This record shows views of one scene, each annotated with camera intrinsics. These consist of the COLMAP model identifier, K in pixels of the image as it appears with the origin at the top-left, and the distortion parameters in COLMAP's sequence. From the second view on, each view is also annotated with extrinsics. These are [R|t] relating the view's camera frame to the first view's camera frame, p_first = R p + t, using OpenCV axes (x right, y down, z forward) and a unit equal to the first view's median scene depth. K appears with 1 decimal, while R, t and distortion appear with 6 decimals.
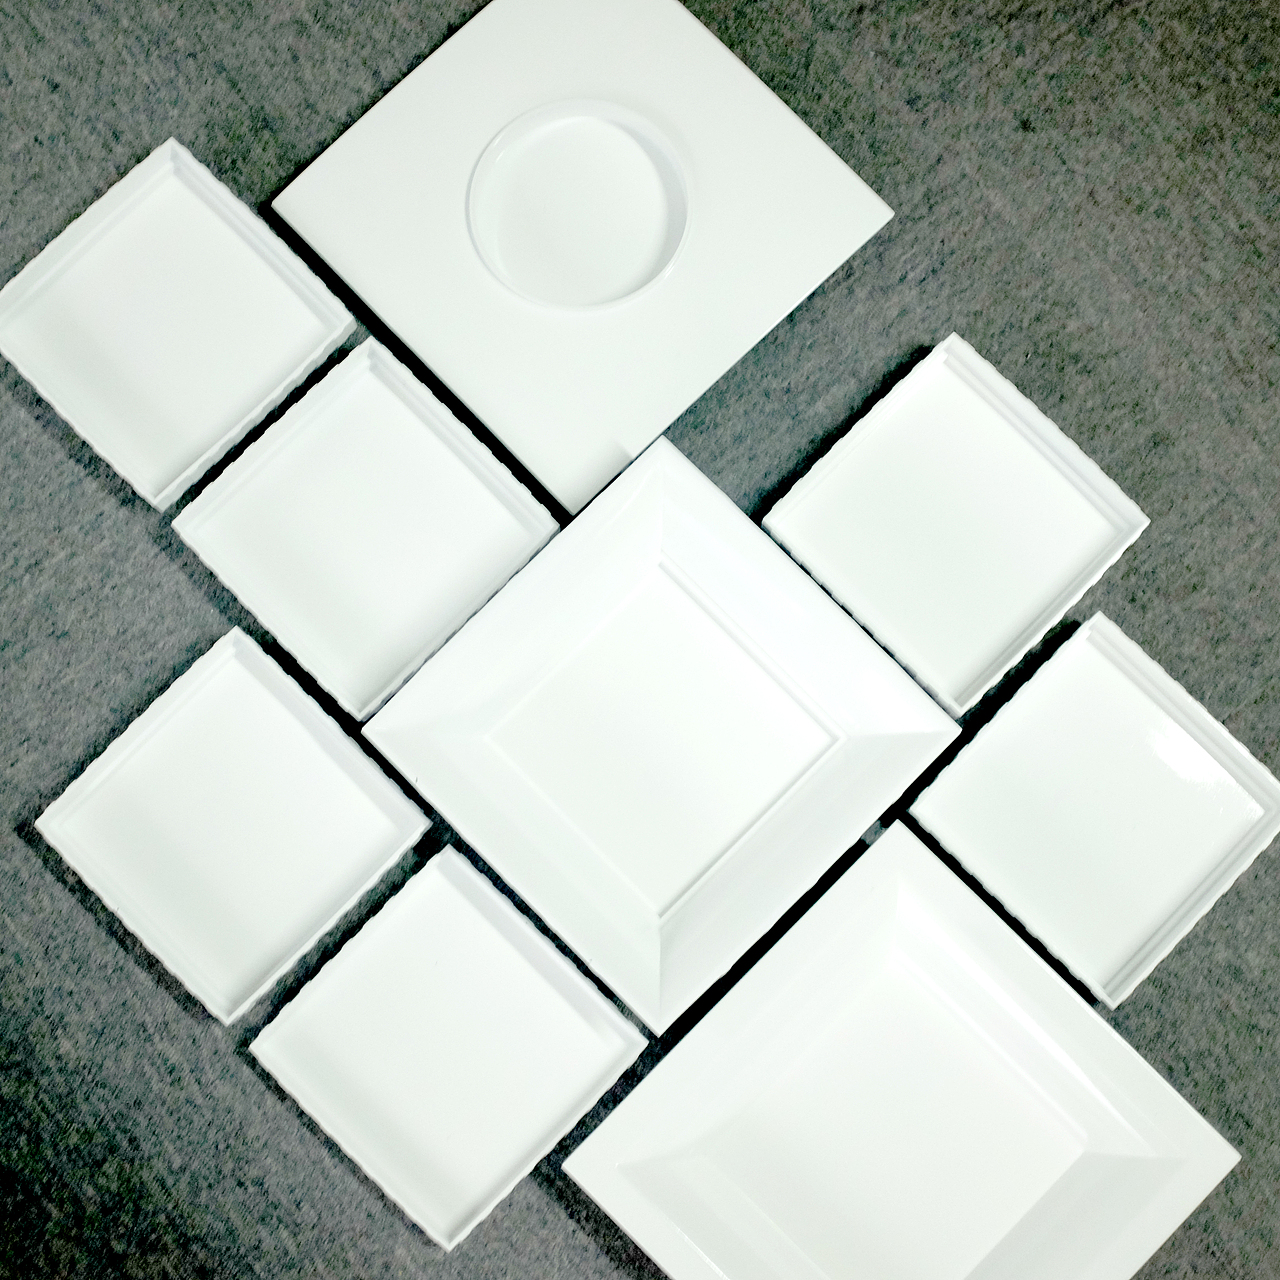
lens RADIAL K [[2037.2, 0, 640.0], [0, 2037.2, 640.0], [0, 0, 1]] dist [-0.207781, 0.707635]
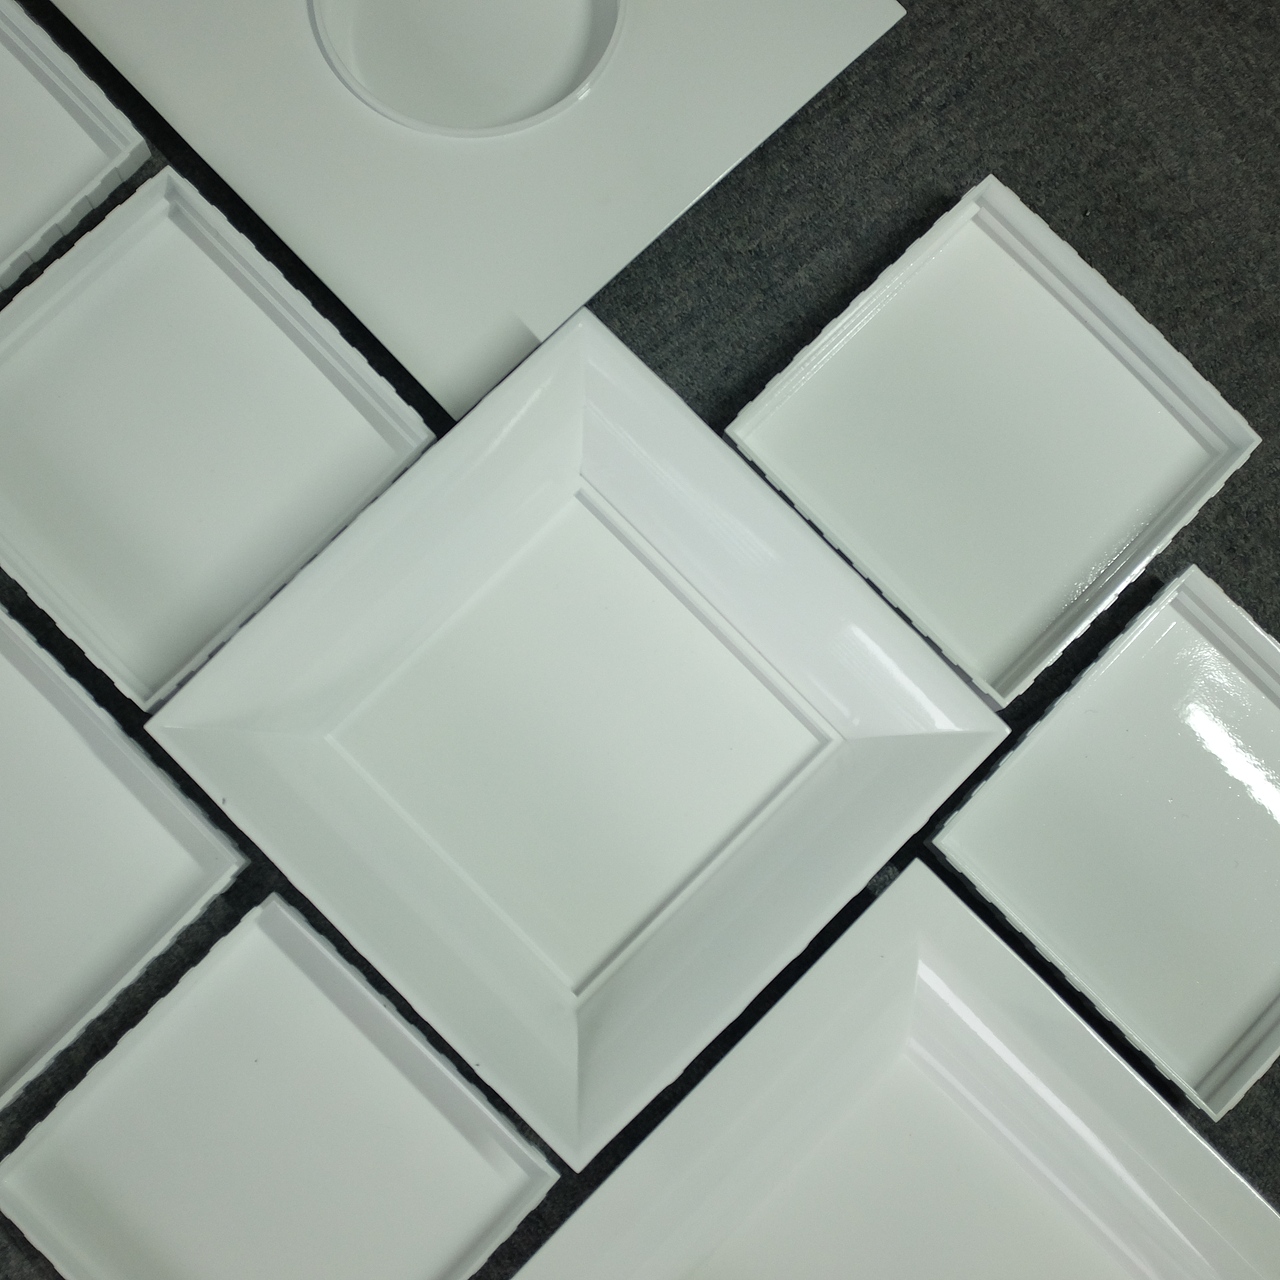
lens RADIAL K [[2037.2, 0, 640.0], [0, 2037.2, 640.0], [0, 0, 1]] dist [-0.207781, 0.707635]
pose [[0.998626, 0.004611, 0.052199, -0.005232], [-0.004655, 0.999989, 0.000713, 0.013147], [-0.052195, -0.000955, 0.998636, 0.289226]]
